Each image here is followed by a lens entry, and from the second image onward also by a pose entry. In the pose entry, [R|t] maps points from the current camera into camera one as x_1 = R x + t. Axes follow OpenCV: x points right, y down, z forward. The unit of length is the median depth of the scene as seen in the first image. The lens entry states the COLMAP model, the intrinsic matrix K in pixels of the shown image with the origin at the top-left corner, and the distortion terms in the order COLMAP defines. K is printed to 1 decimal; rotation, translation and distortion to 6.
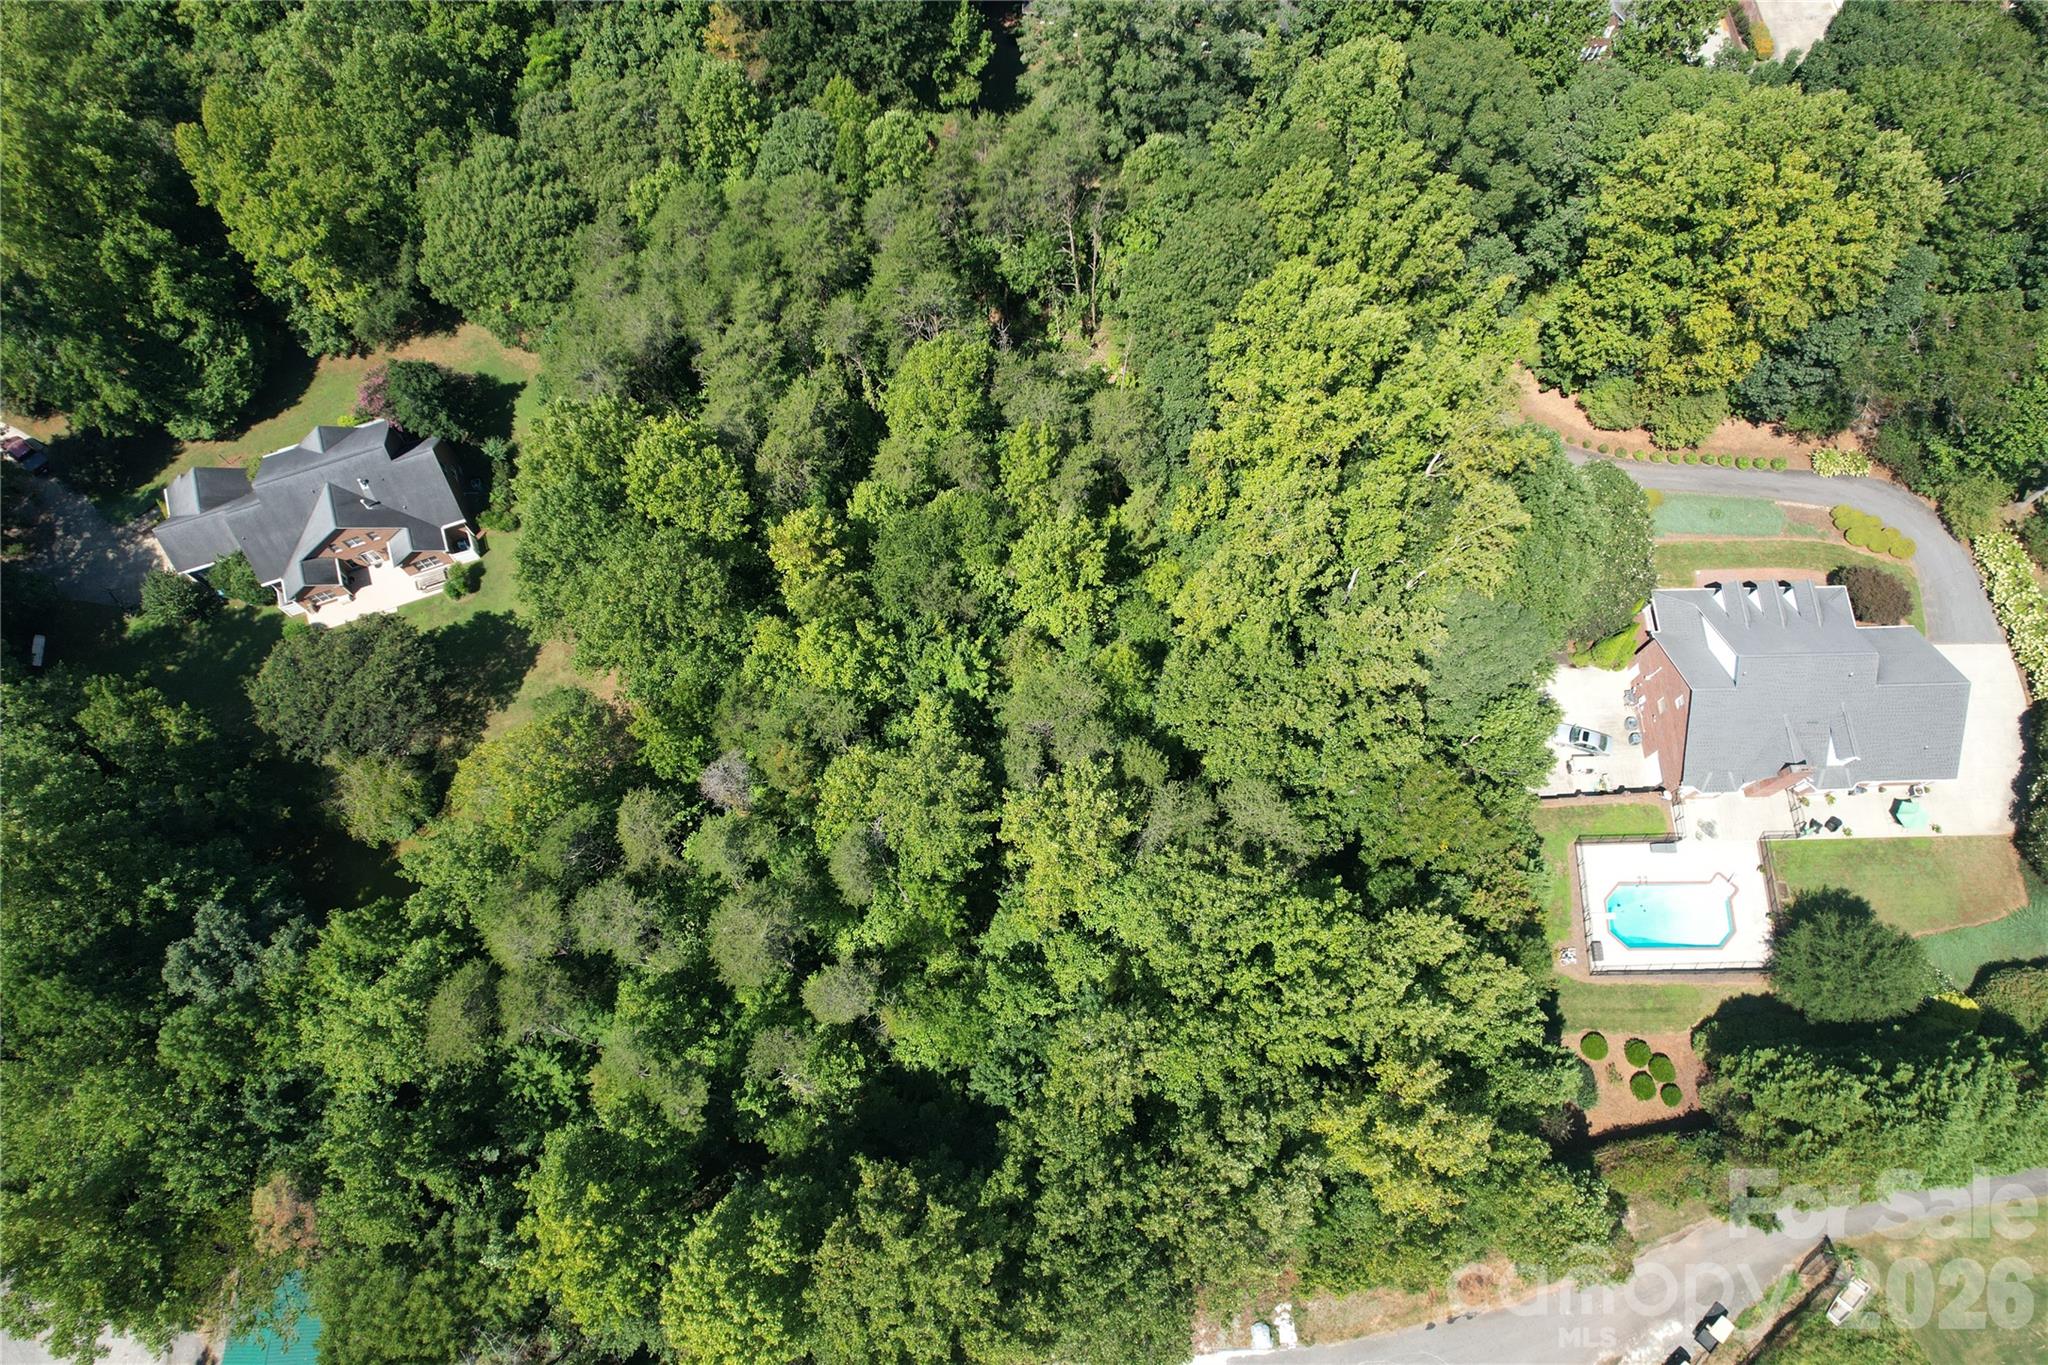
lens RADIAL K [[1306.0, 0, 1036.5], [0, 1306.0, 686.0], [0, 0, 1]] dist [-0.081211, 0.081284]
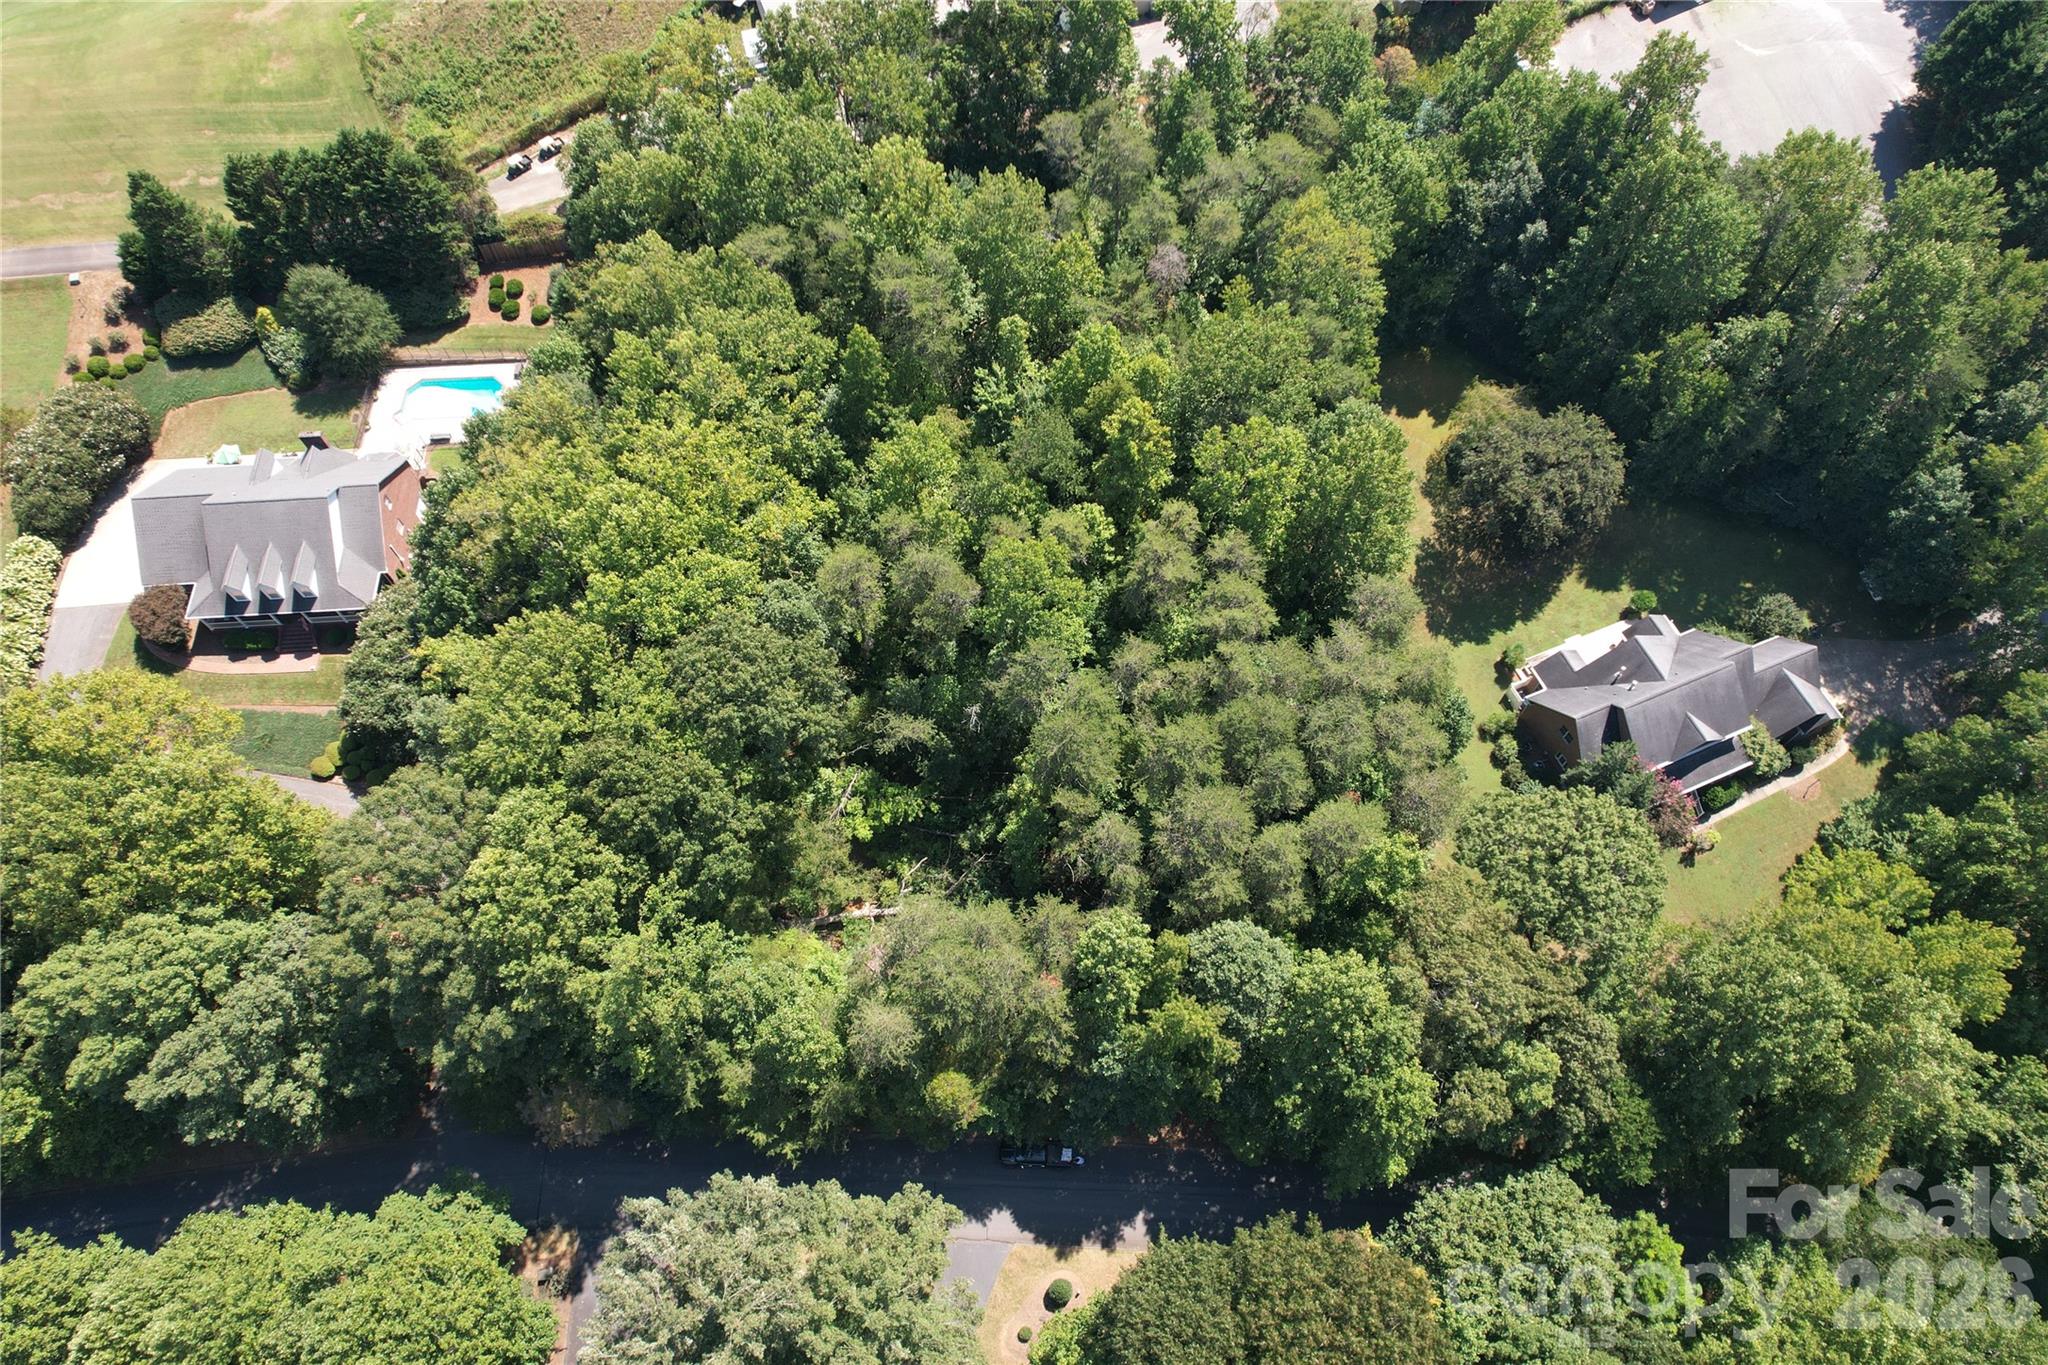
lens RADIAL K [[1306.0, 0, 1036.5], [0, 1306.0, 686.0], [0, 0, 1]] dist [-0.081211, 0.081284]
pose [[-0.999147, 0.038972, -0.013651, -0.055364], [-0.036075, -0.662937, 0.747806, -0.904000], [0.020094, 0.747661, 0.663777, 0.341356]]
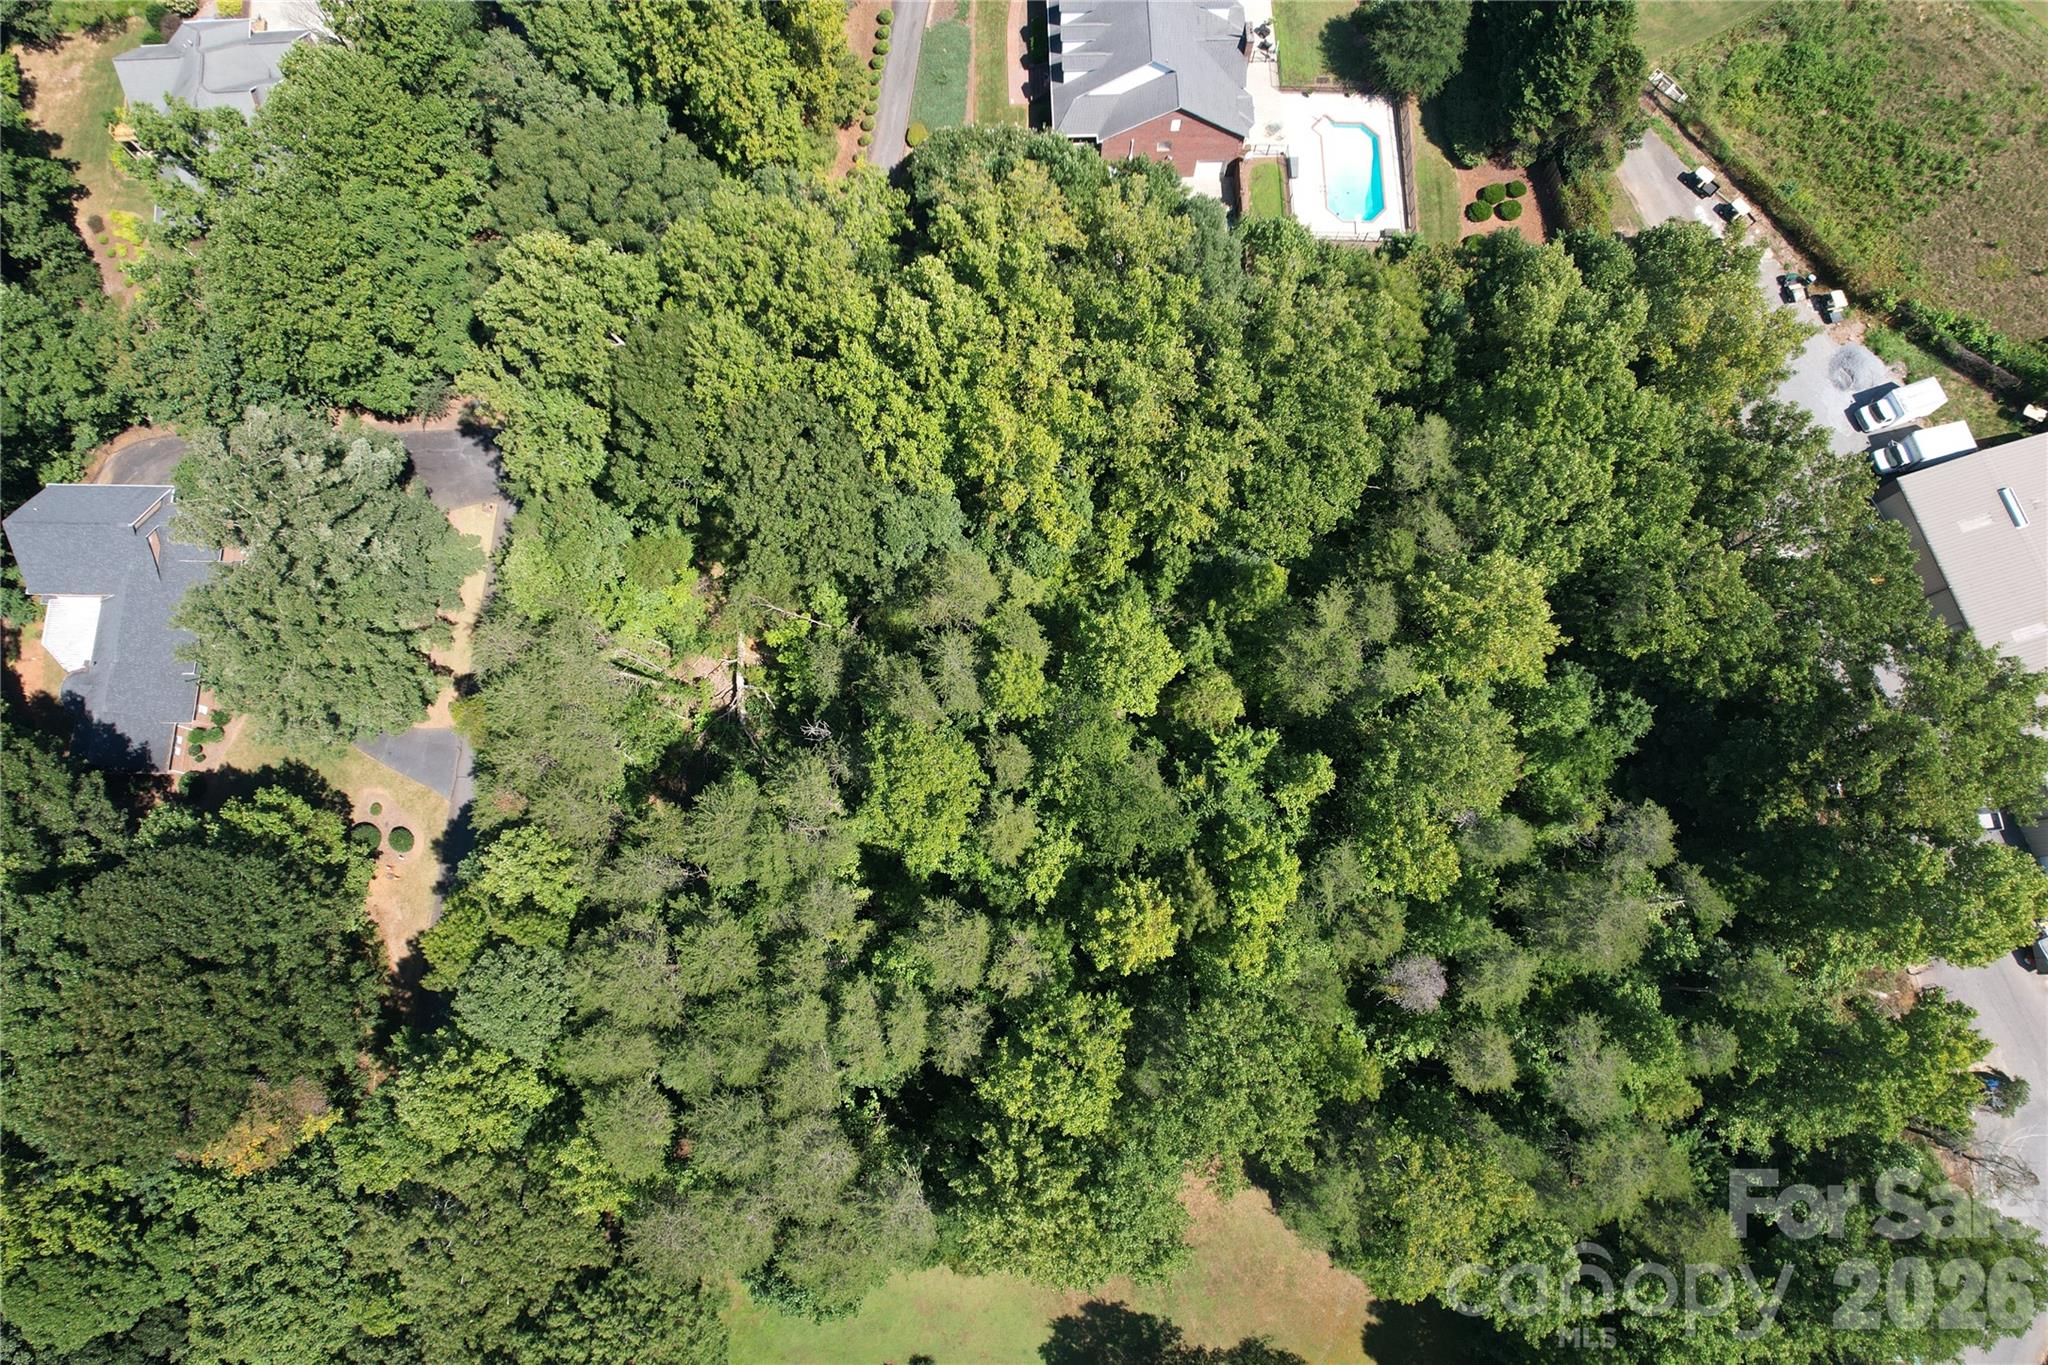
lens RADIAL K [[1306.0, 0, 1036.5], [0, 1306.0, 686.0], [0, 0, 1]] dist [-0.081211, 0.081284]
pose [[-0.012863, -0.975631, 0.219038, -0.175695], [0.934212, 0.066372, 0.350490, -0.408304], [-0.356487, 0.209136, 0.910593, 0.147150]]
